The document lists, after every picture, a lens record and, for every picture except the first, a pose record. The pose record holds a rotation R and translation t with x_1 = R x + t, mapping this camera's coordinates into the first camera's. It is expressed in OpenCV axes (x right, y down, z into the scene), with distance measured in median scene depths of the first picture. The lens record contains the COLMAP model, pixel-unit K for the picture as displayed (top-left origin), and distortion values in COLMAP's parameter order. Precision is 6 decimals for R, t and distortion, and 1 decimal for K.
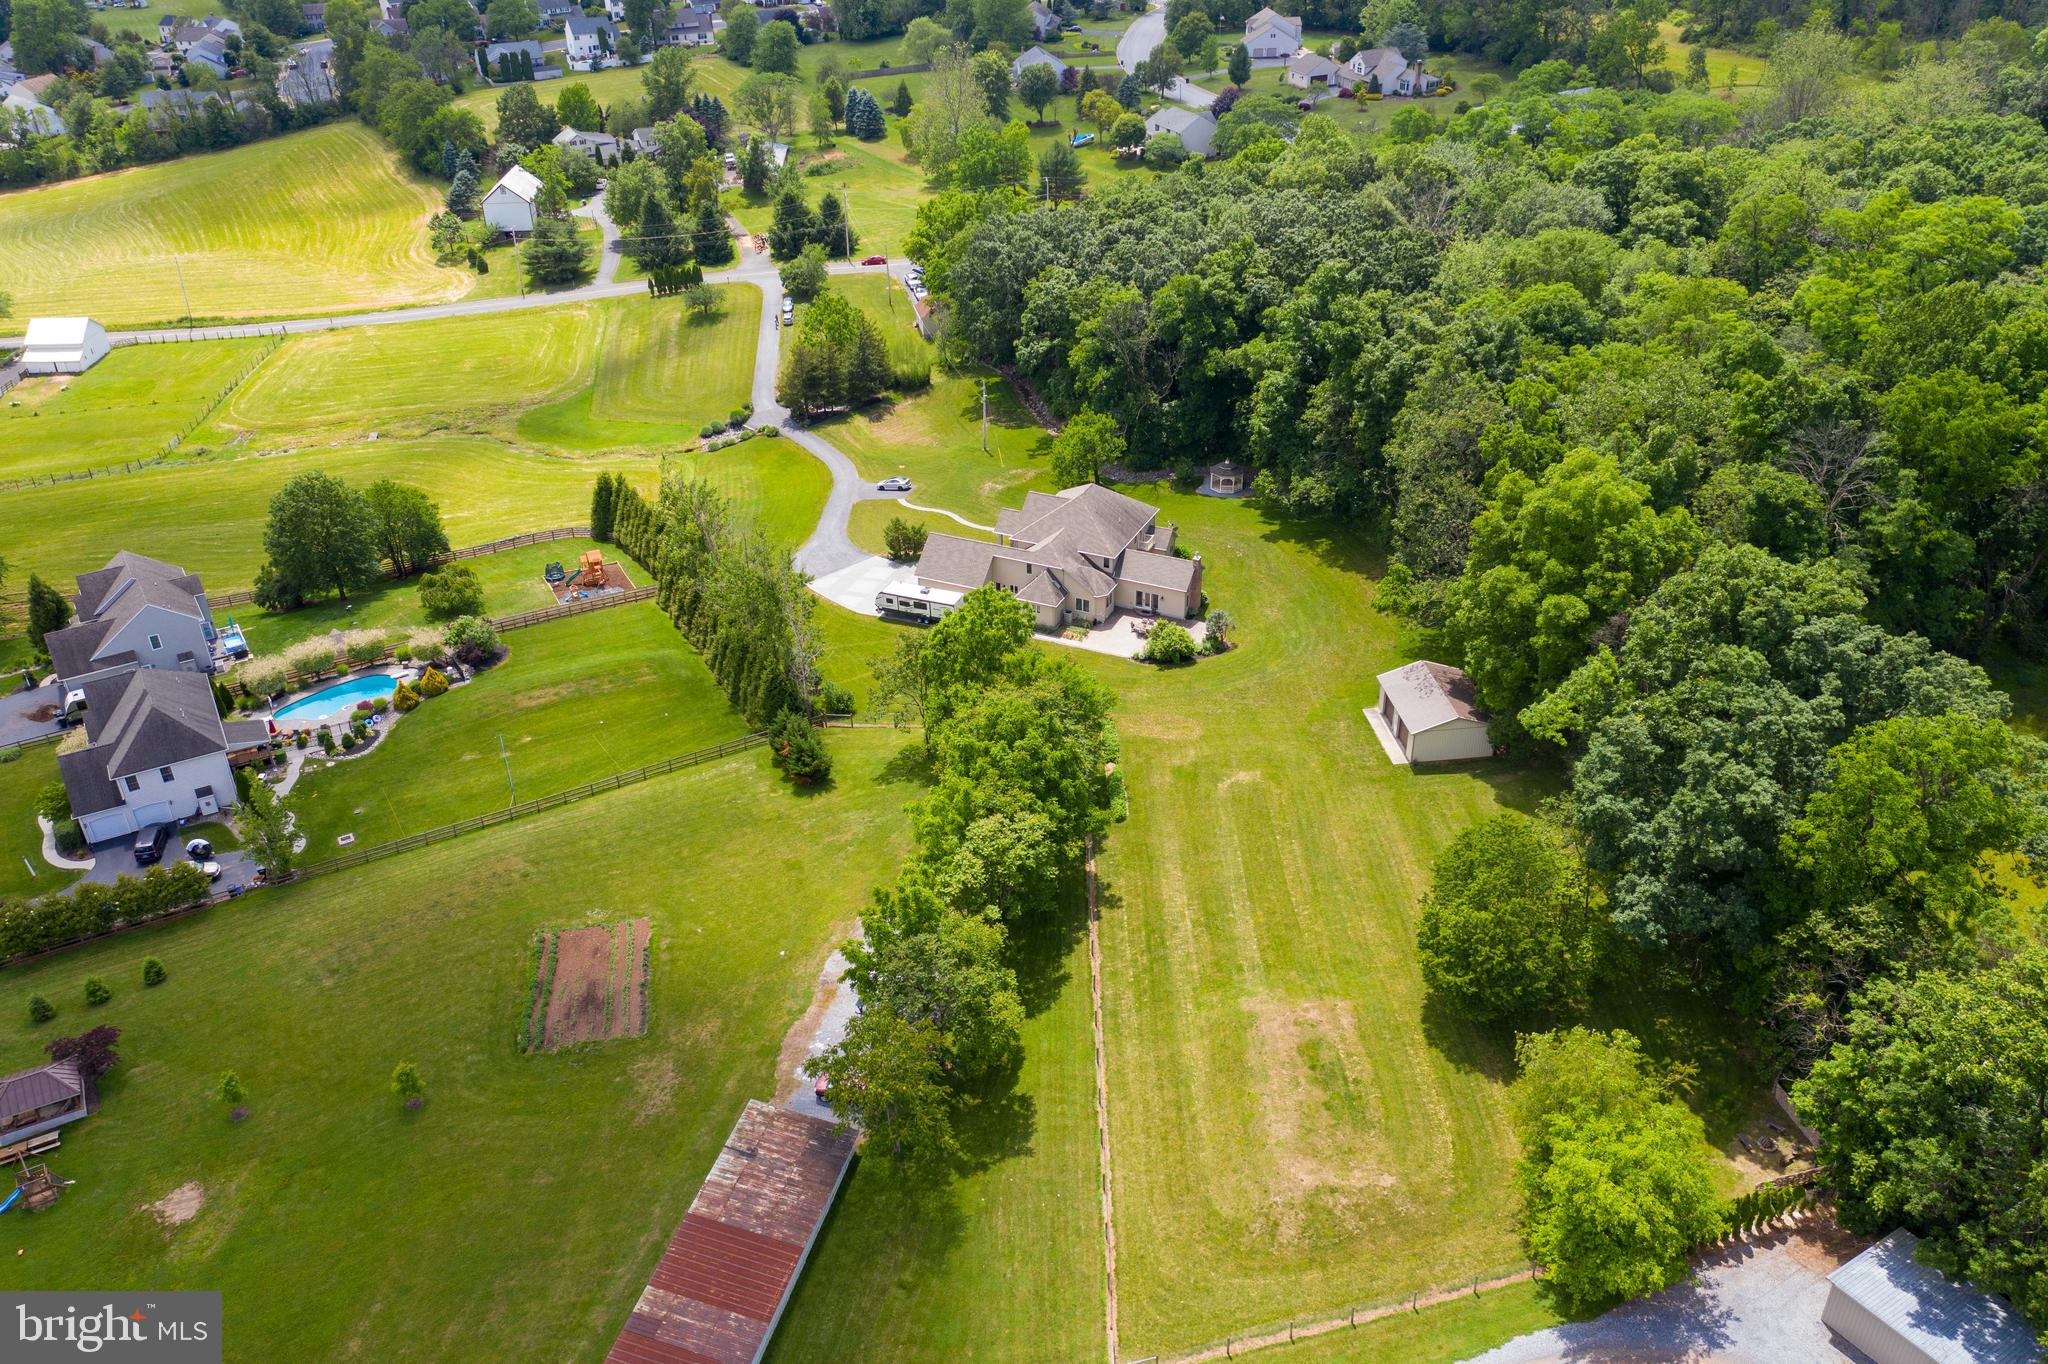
lens RADIAL K [[1628.1, 0, 1011.5], [0, 1628.1, 677.0], [0, 0, 1]] dist [0.002363, 0.011884]
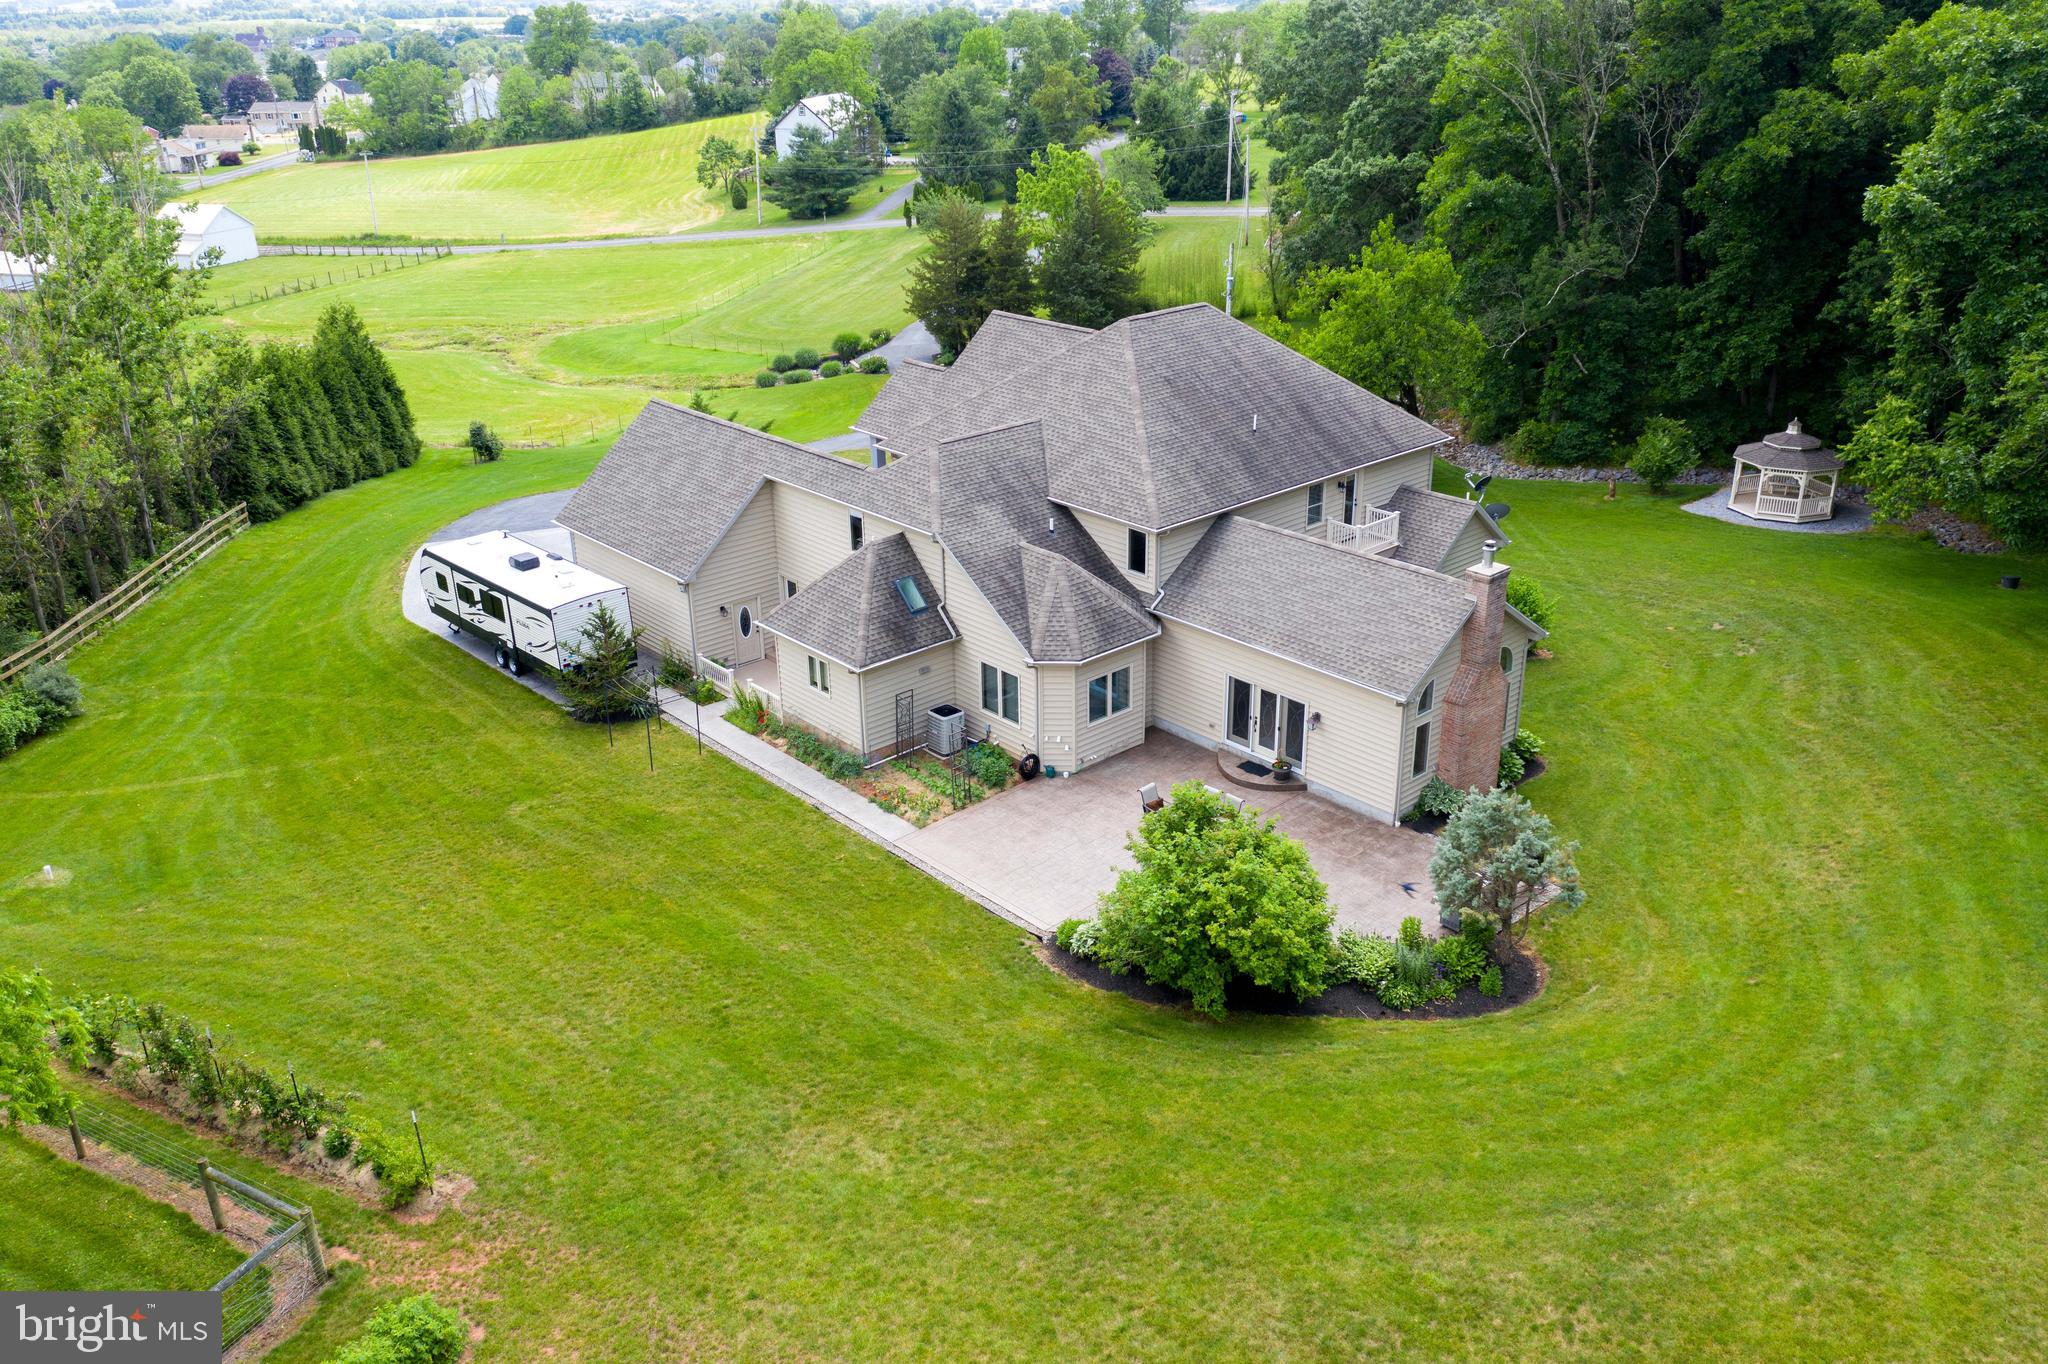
lens RADIAL K [[1628.1, 0, 1023.1], [0, 1628.1, 683.2], [0, 0, 1]] dist [0.002363, 0.011884]
pose [[0.918963, 0.158188, -0.361225, 0.137840], [-0.201069, 0.975957, -0.084133, -0.024870], [0.339231, 0.149946, 0.928676, 0.762294]]
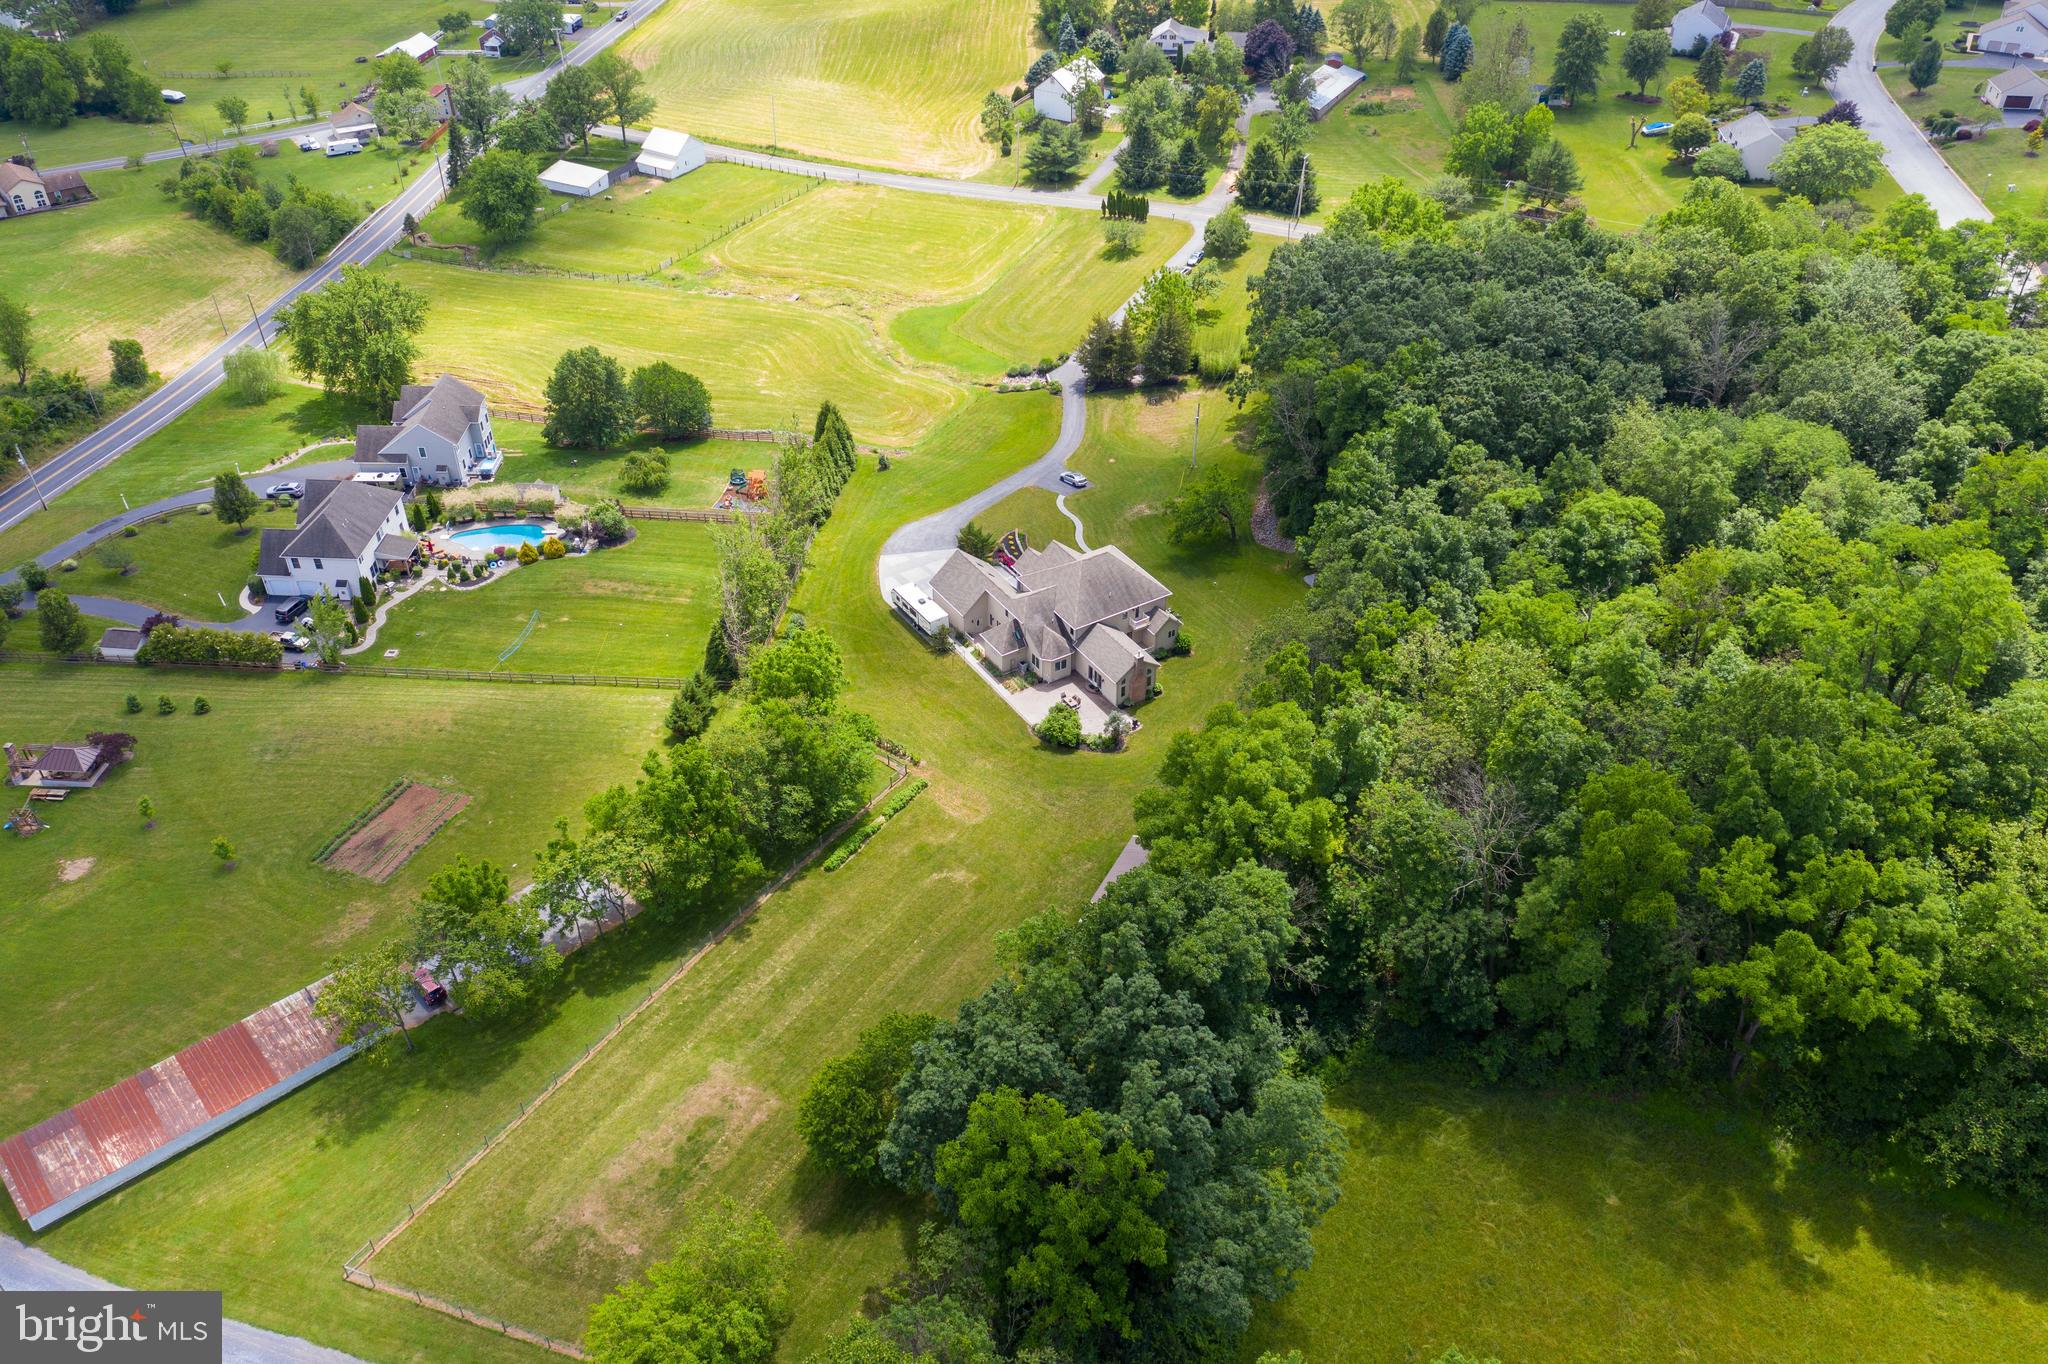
lens RADIAL K [[1628.1, 0, 1018.7], [0, 1628.1, 678.2], [0, 0, 1]] dist [0.002363, 0.011884]
pose [[0.836327, 0.340660, -0.429545, 0.492760], [-0.287282, 0.939641, 0.185862, -0.227178], [0.466933, -0.032040, 0.883712, 0.054900]]
